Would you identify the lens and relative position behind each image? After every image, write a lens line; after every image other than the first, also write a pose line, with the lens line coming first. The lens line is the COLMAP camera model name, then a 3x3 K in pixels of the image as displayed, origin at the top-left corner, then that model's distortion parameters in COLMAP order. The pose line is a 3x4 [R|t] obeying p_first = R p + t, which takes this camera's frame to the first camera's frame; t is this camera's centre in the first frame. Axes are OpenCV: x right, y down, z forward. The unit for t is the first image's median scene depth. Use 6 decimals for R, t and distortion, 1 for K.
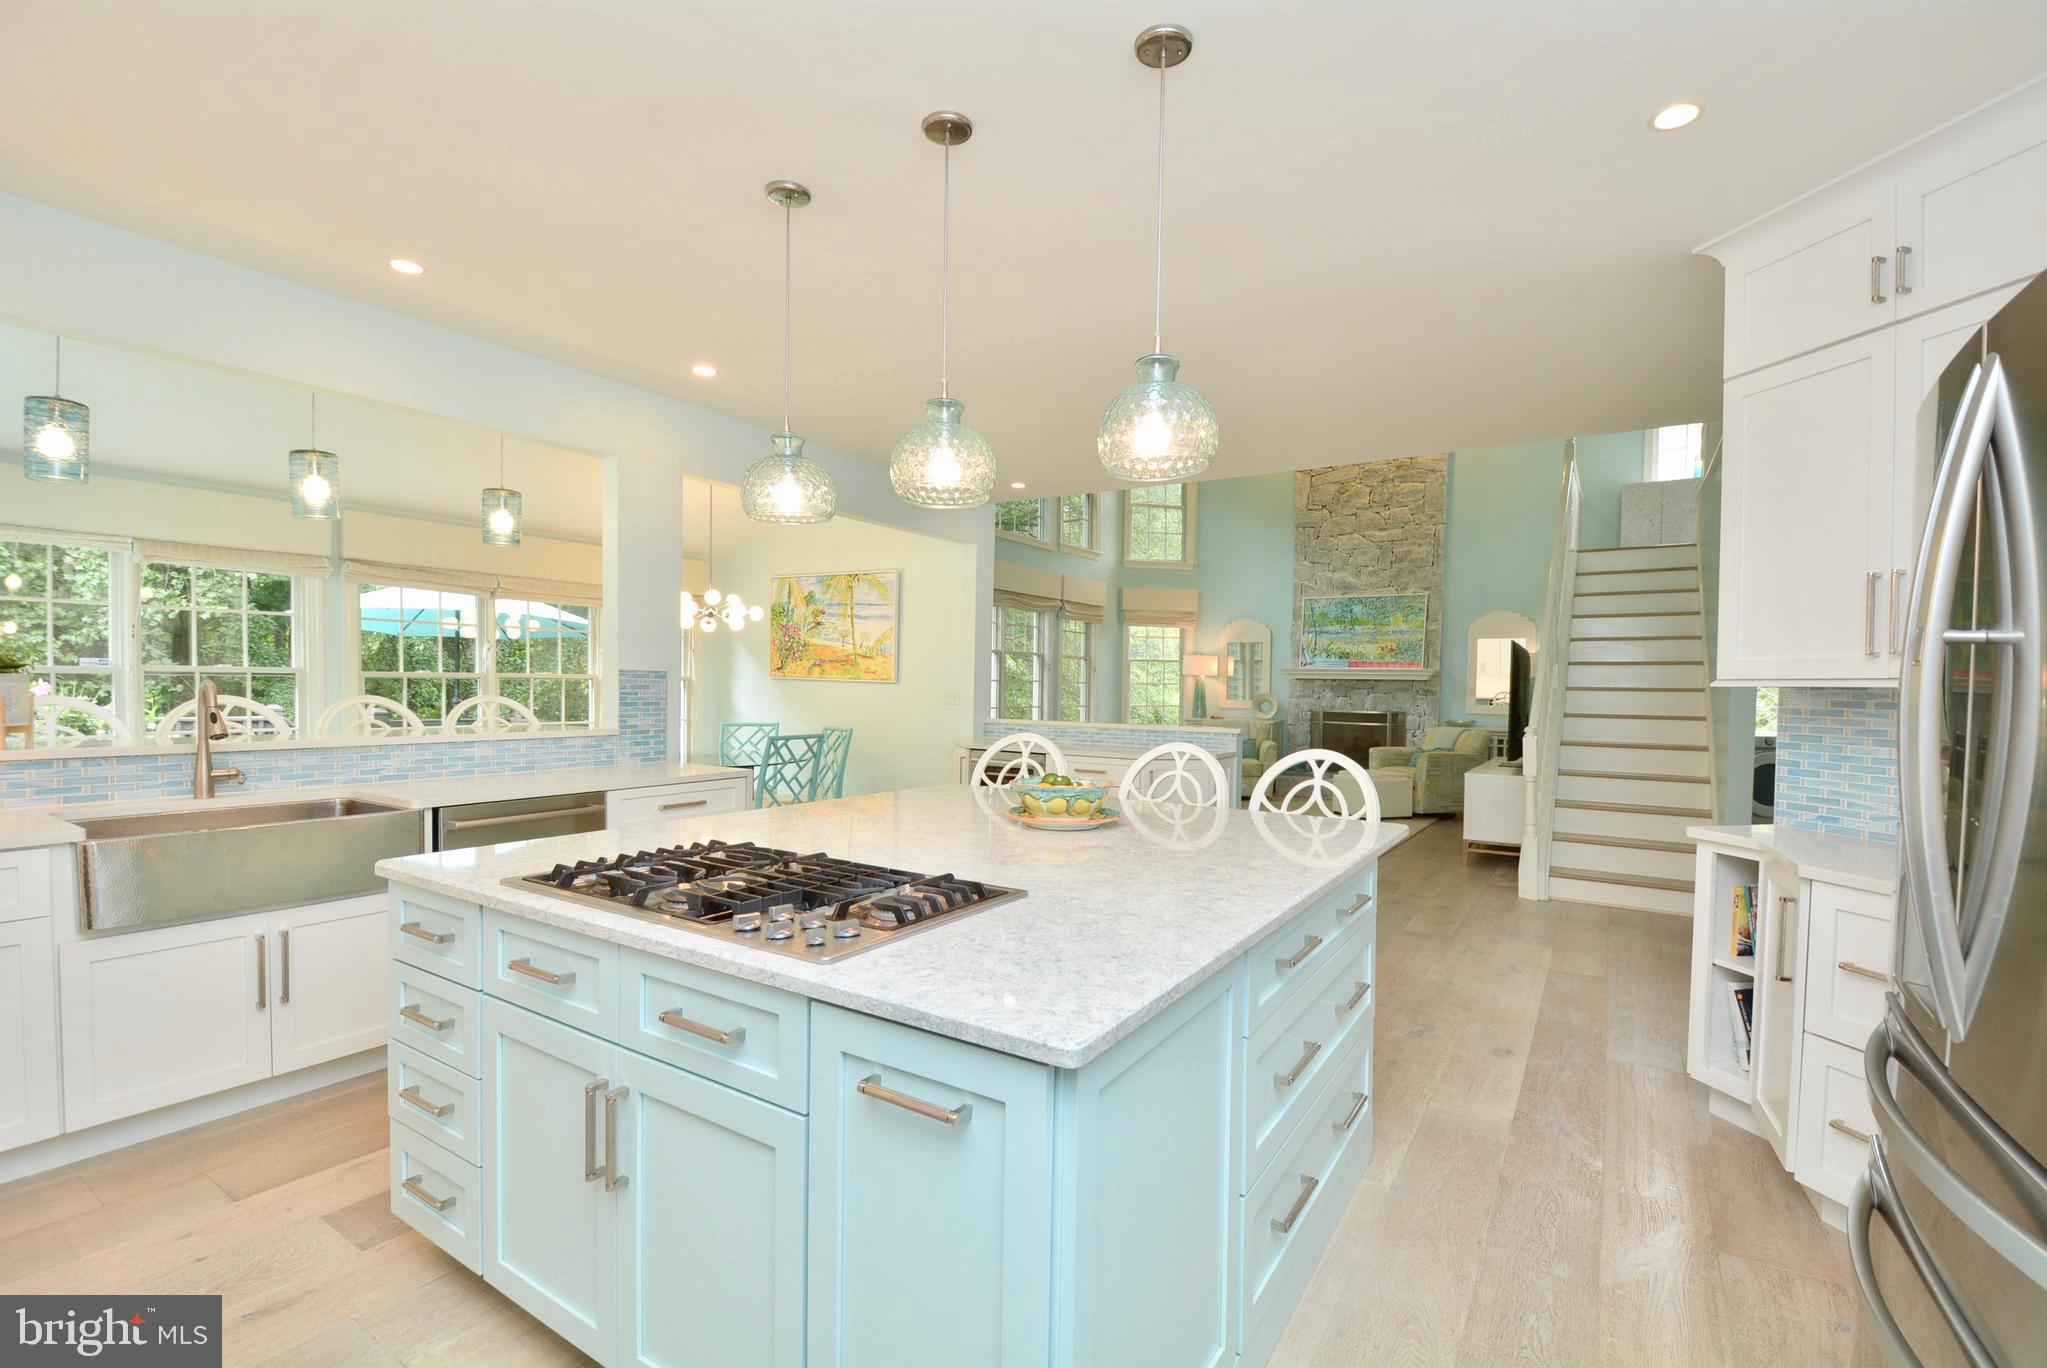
lens RADIAL K [[886.6, 0, 1051.1], [0, 886.6, 707.5], [0, 0, 1]] dist [0.006312, -0.018326]
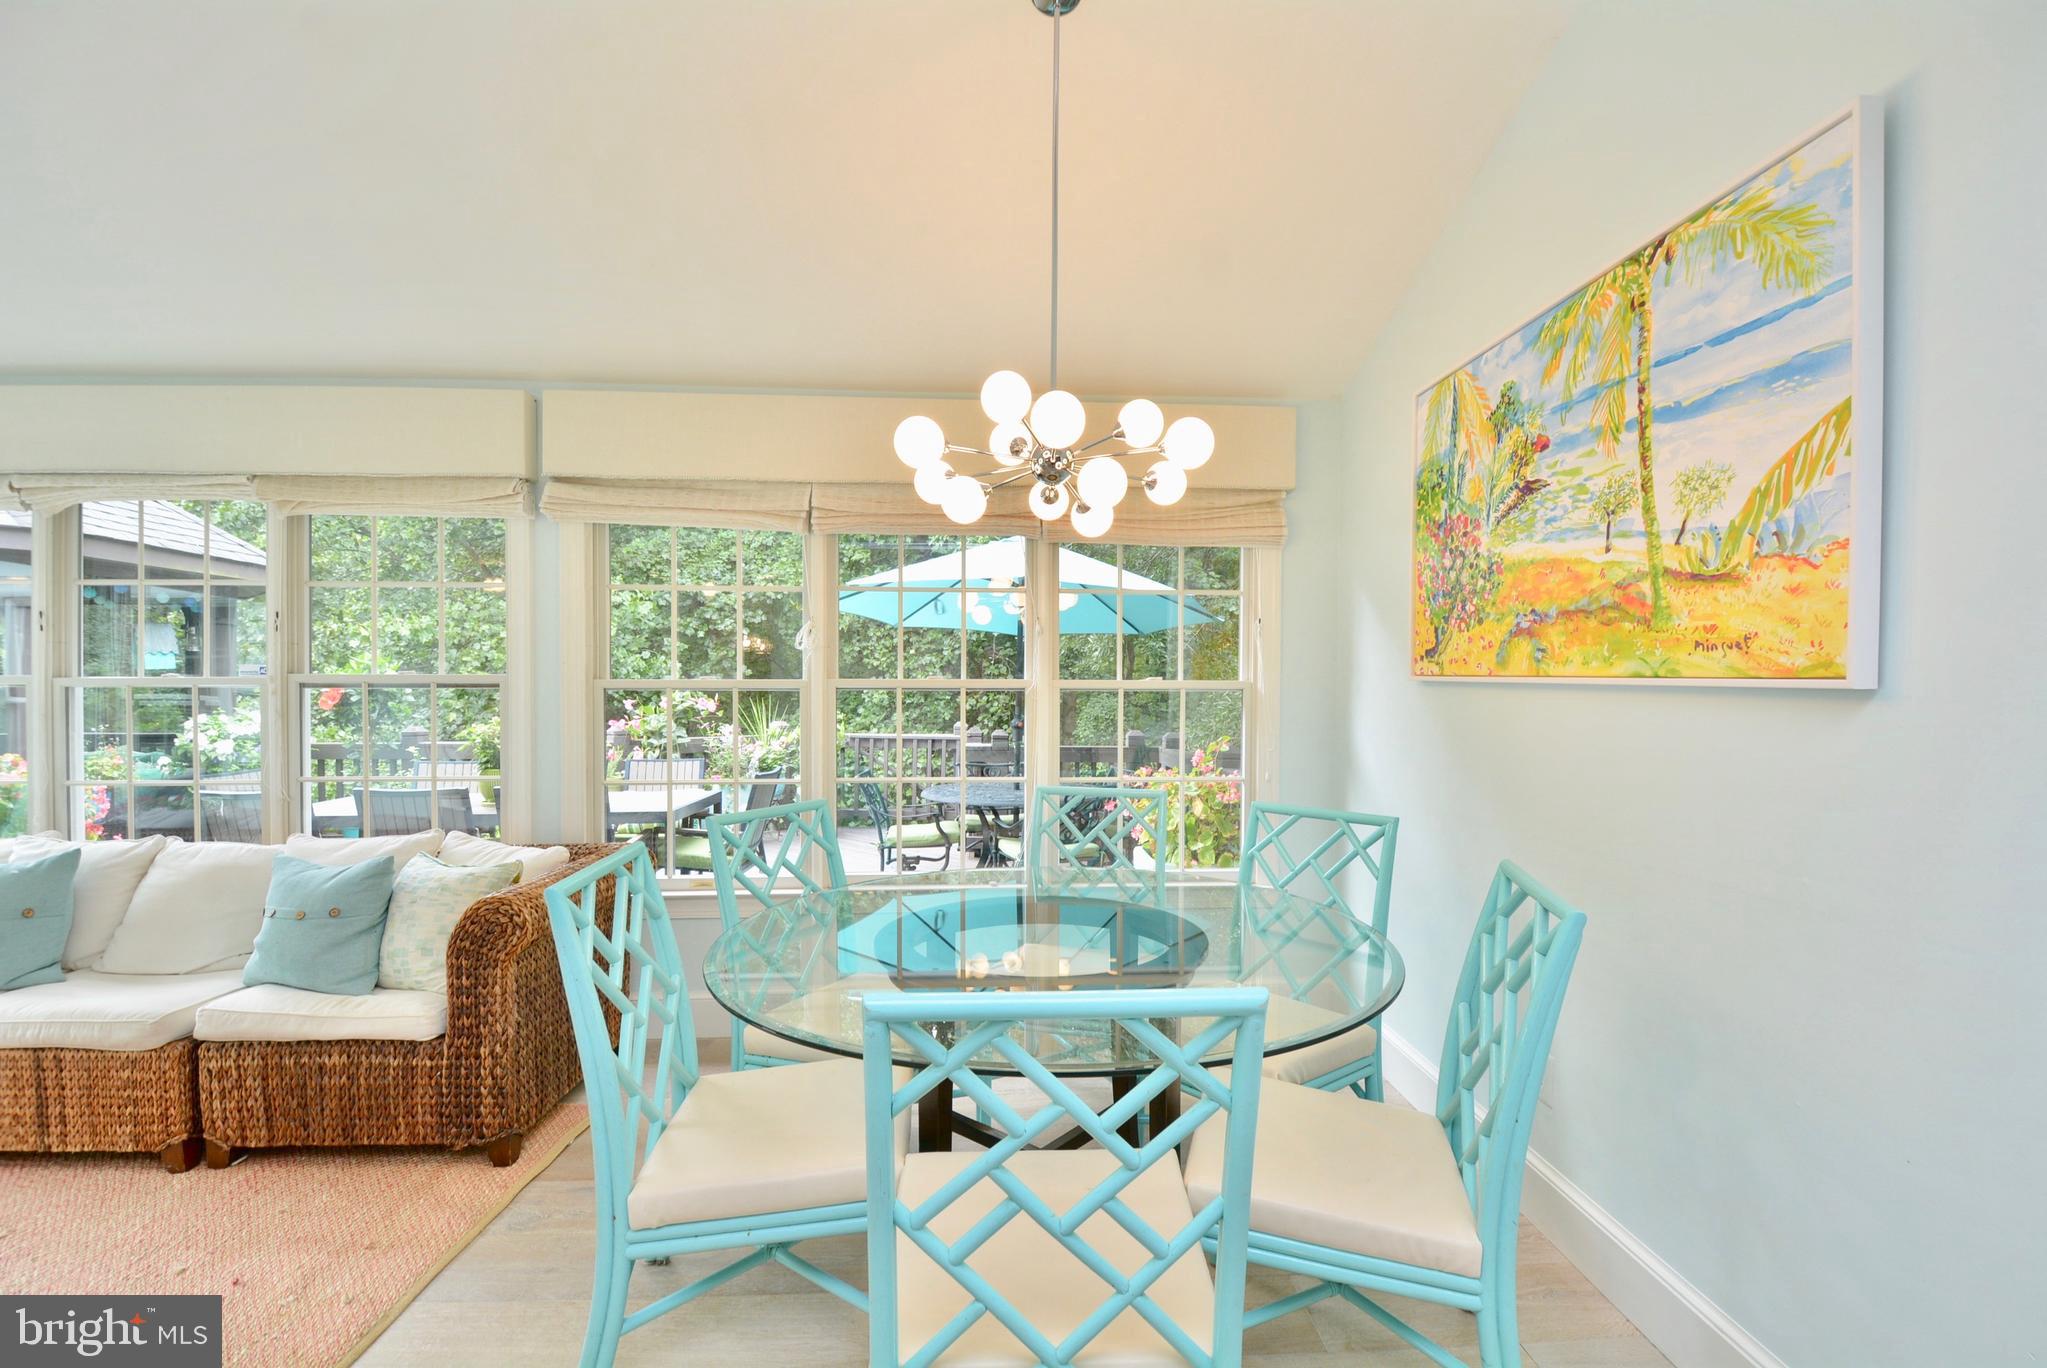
lens RADIAL K [[886.6, 0, 1051.1], [0, 886.6, 707.5], [0, 0, 1]] dist [0.006312, -0.018326]
pose [[0.578887, 0.006509, -0.815382, -0.116739], [-0.016957, 0.999848, -0.004057, -0.019497], [0.815232, 0.016175, 0.578909, 0.709887]]
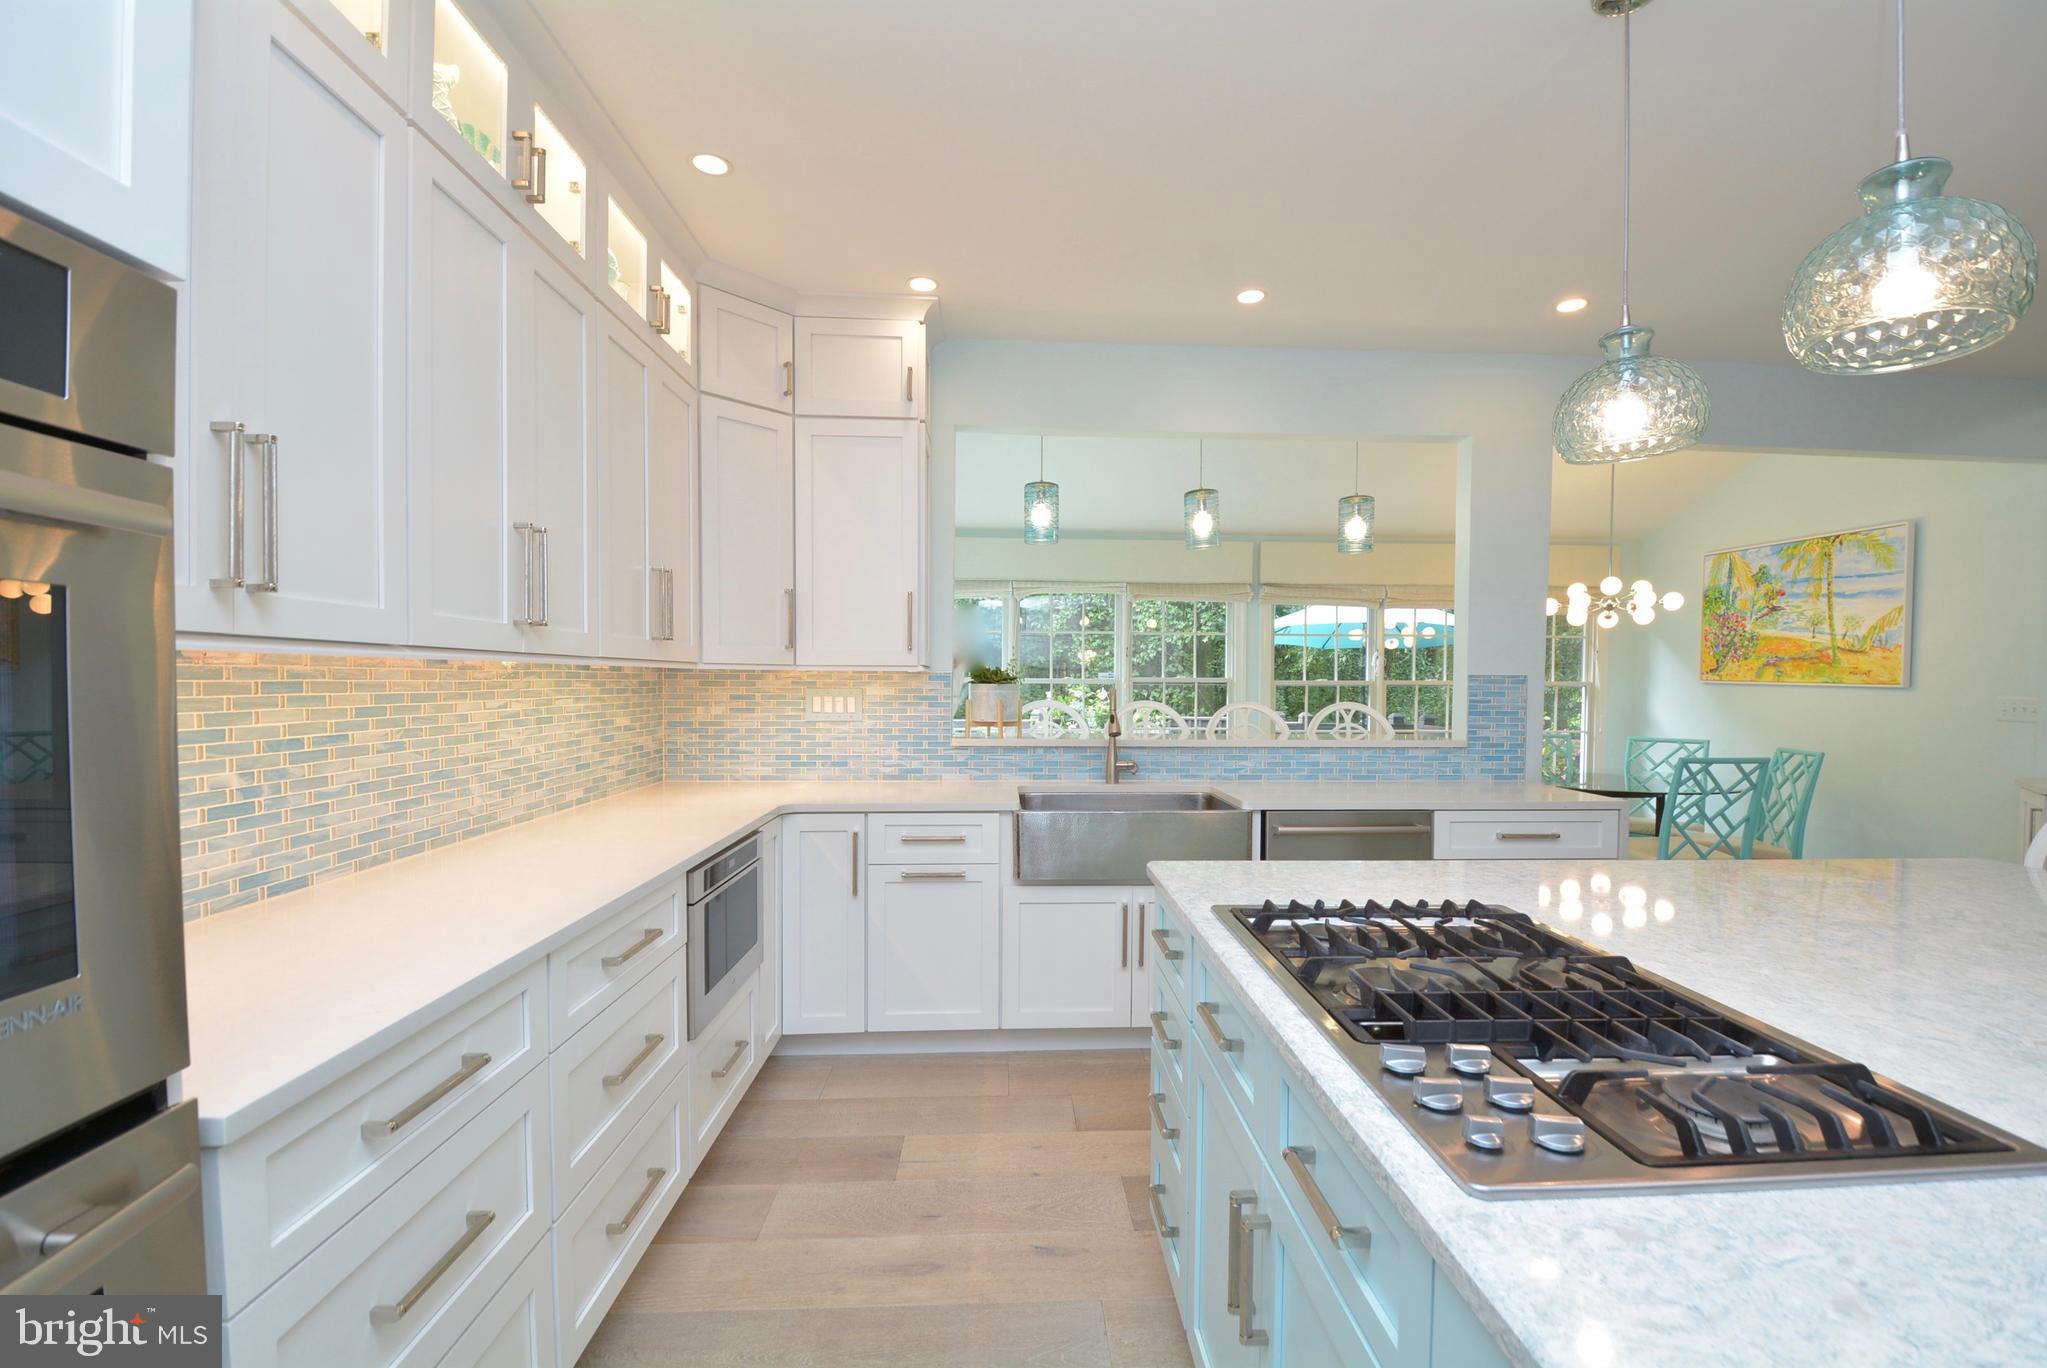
lens RADIAL K [[889.3, 0, 1054.8], [0, 889.3, 708.0], [0, 0, 1]] dist [0.010602, -0.019894]
pose [[0.568540, 0.012025, -0.822568, 0.008292], [-0.018601, 0.999825, 0.001760, -0.001545], [0.822446, 0.014300, 0.568664, 0.081530]]
